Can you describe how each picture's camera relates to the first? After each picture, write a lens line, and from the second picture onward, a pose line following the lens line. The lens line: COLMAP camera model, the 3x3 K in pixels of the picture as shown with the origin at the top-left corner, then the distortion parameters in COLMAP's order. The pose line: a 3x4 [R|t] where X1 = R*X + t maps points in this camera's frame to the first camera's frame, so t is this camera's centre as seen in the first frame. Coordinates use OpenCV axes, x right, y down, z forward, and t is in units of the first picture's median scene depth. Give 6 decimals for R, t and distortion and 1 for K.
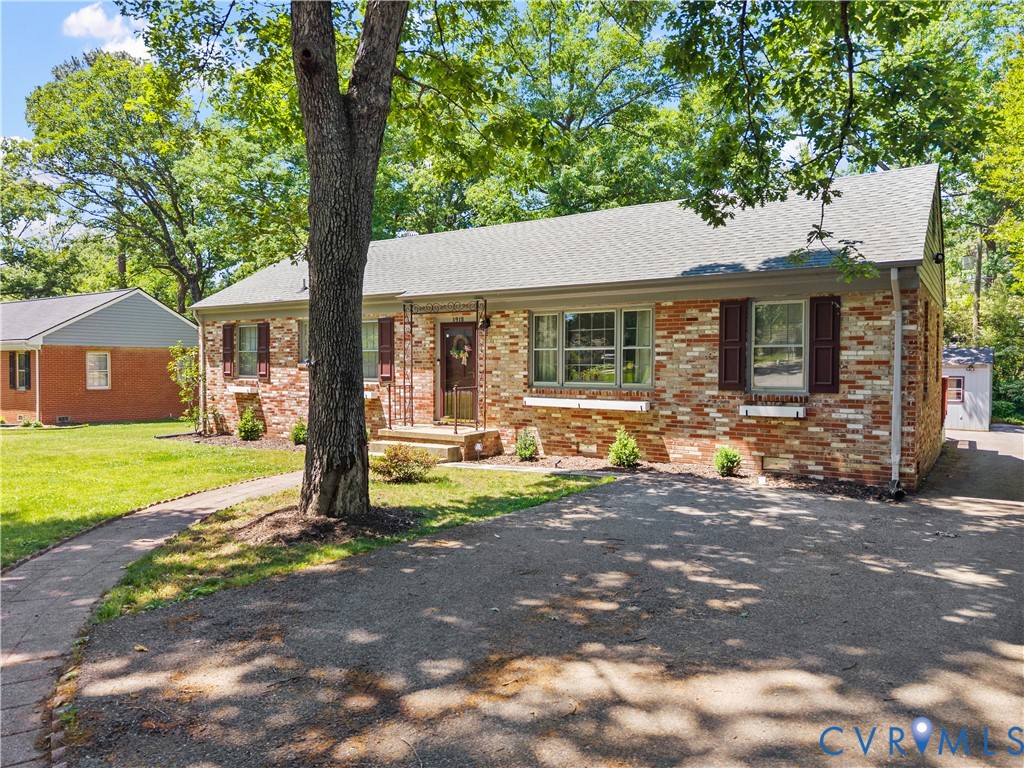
lens RADIAL K [[702.0, 0, 511.8], [0, 702.0, 382.4], [0, 0, 1]] dist [-0.000609, 0.000467]
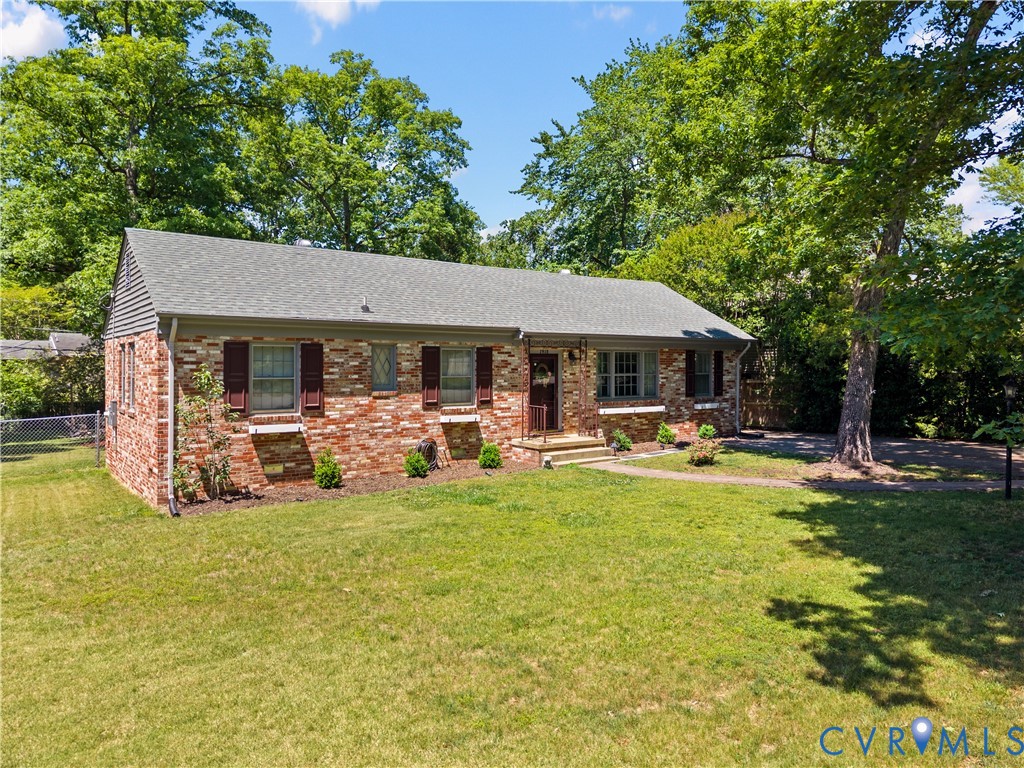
lens RADIAL K [[702.0, 0, 512.0], [0, 702.0, 382.0], [0, 0, 1]] dist [-0.000609, 0.000467]
pose [[0.334430, 0.000367, 0.942420, -1.285026], [0.054829, 0.998298, -0.019846, -0.013597], [-0.940824, 0.058309, 0.333841, 0.630681]]
